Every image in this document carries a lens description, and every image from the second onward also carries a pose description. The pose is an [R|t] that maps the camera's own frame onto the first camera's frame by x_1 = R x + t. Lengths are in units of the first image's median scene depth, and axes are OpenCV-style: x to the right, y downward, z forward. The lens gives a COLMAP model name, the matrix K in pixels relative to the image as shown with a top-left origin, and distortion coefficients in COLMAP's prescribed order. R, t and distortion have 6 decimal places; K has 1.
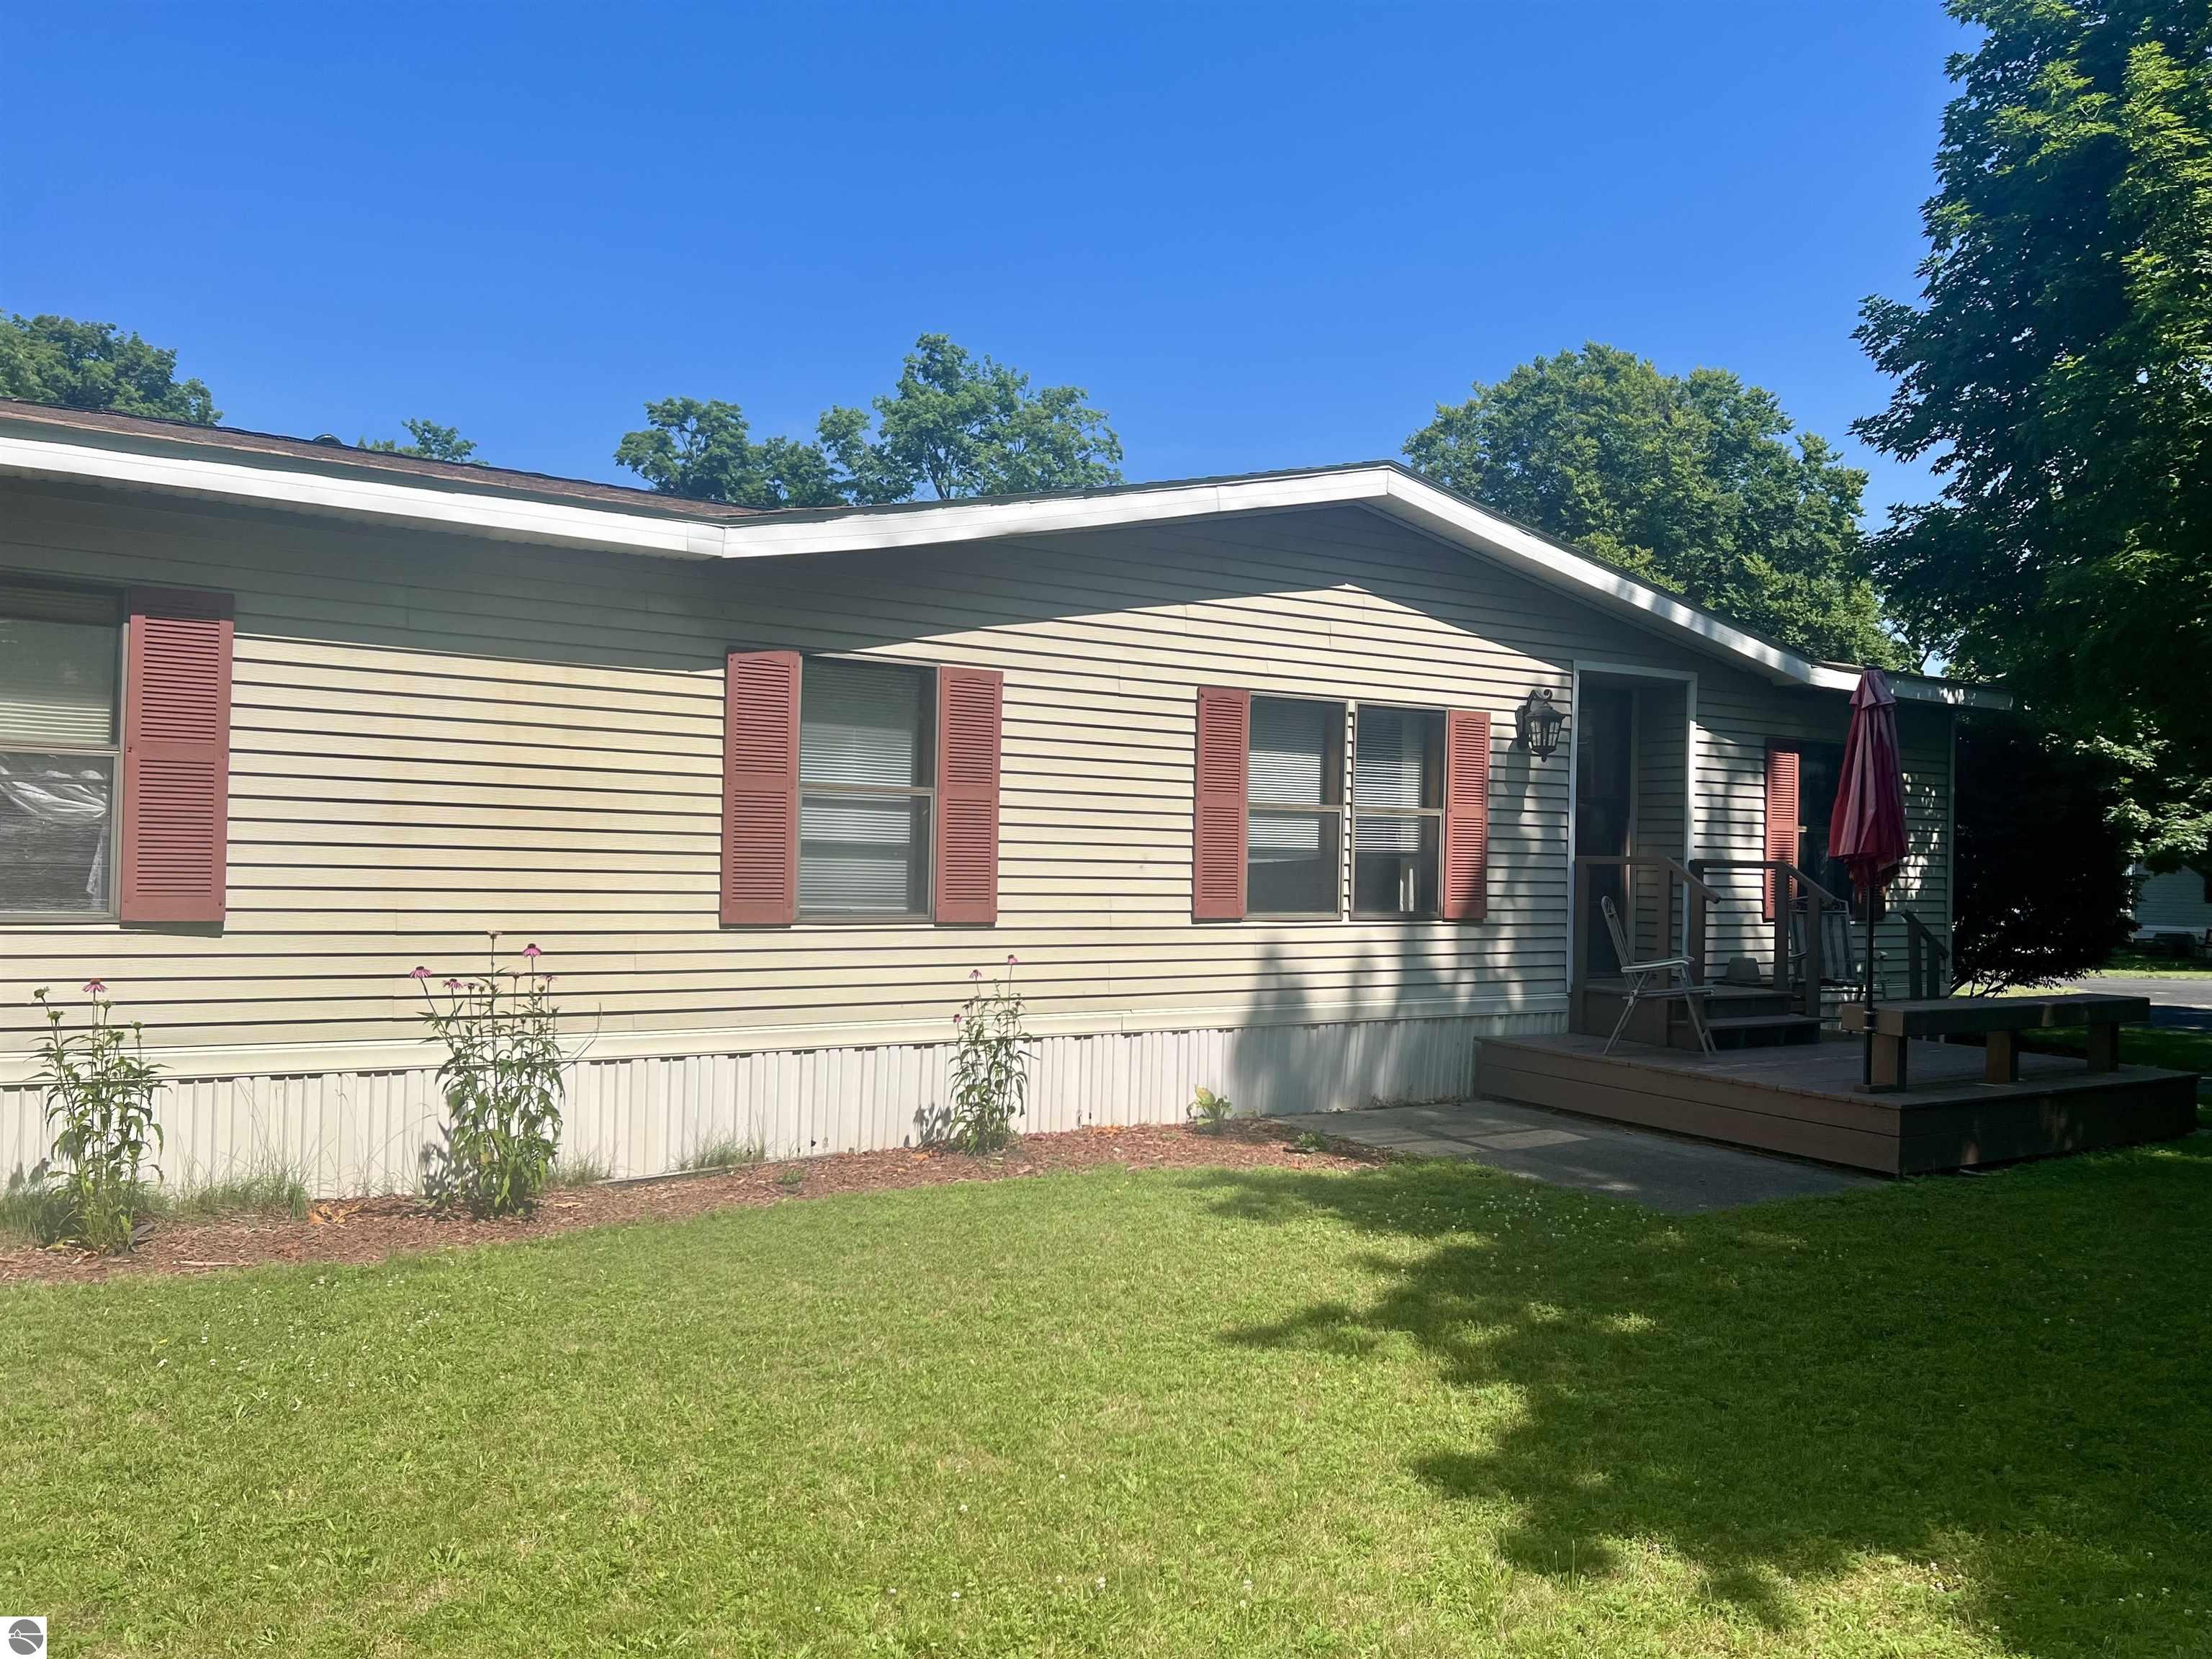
lens RADIAL K [[1656.1, 0, 1123.9], [0, 1656.1, 825.4], [0, 0, 1]] dist [0.072166, -0.091369]
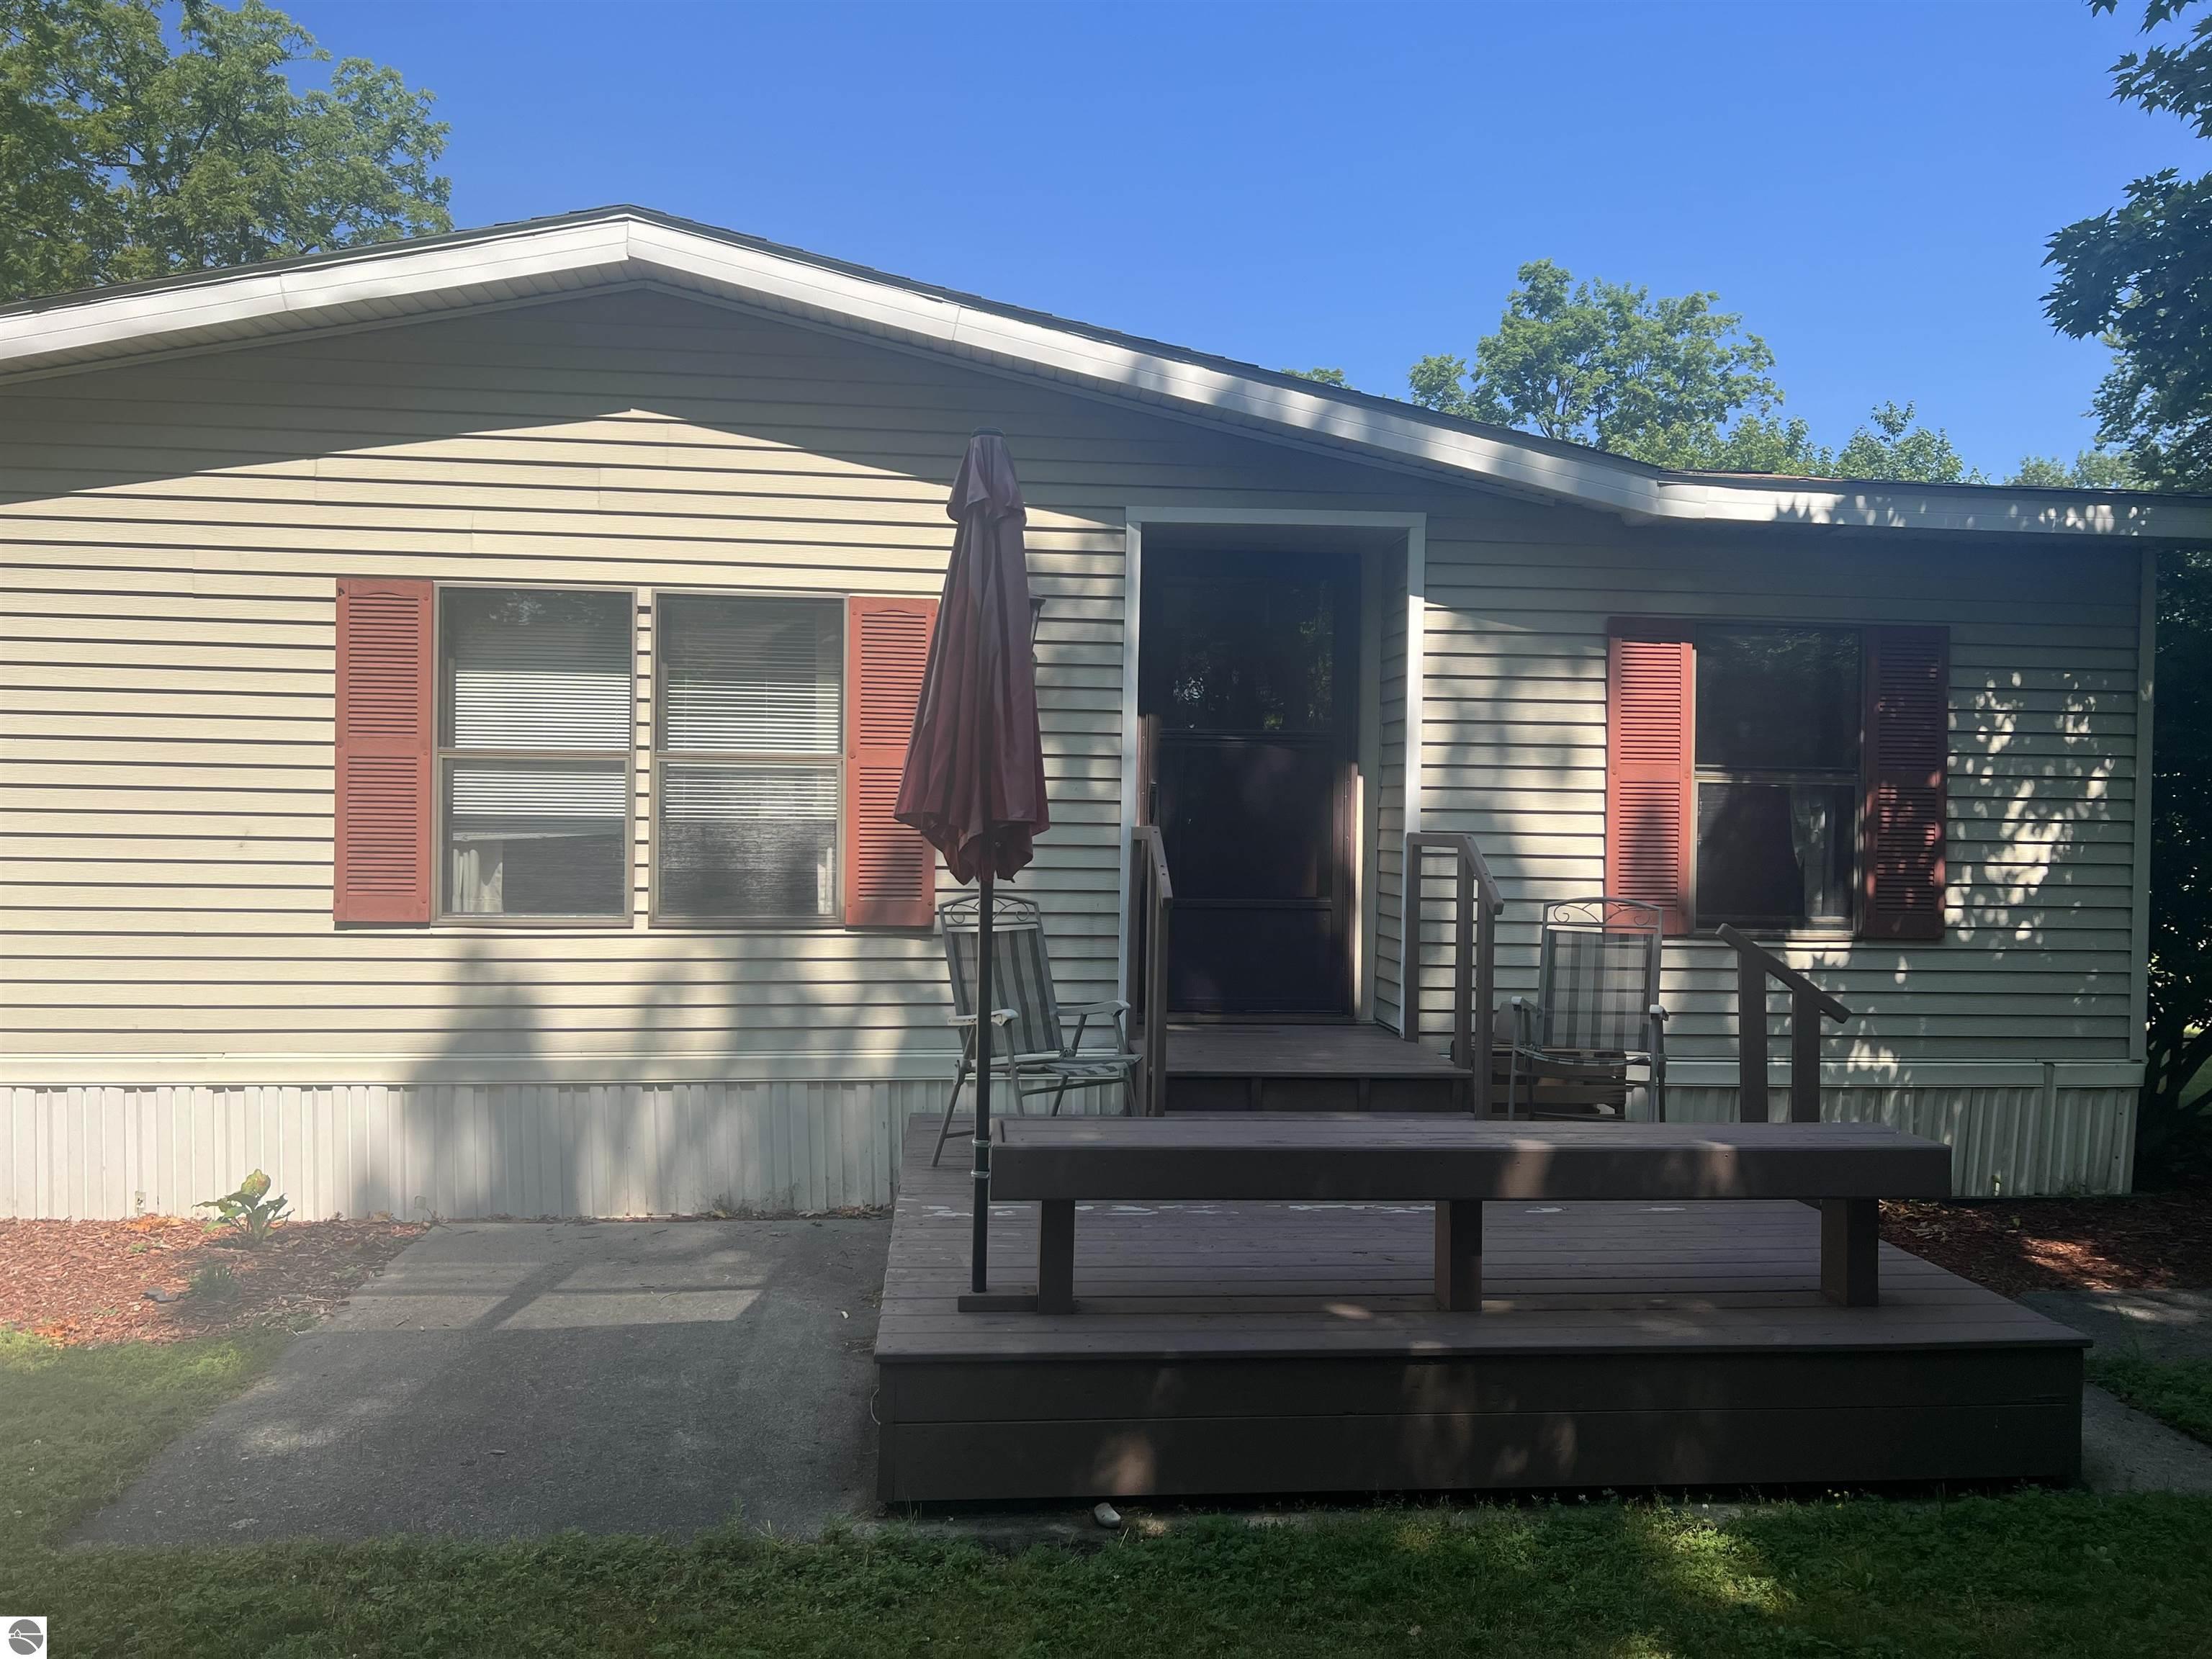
lens RADIAL K [[1656.1, 0, 1097.9], [0, 1656.1, 833.7], [0, 0, 1]] dist [0.072166, -0.091369]
pose [[0.887206, -0.004808, -0.461349, 0.560305], [0.011938, 0.999850, 0.012537, 0.013718], [0.461220, -0.016630, 0.887130, 0.472387]]
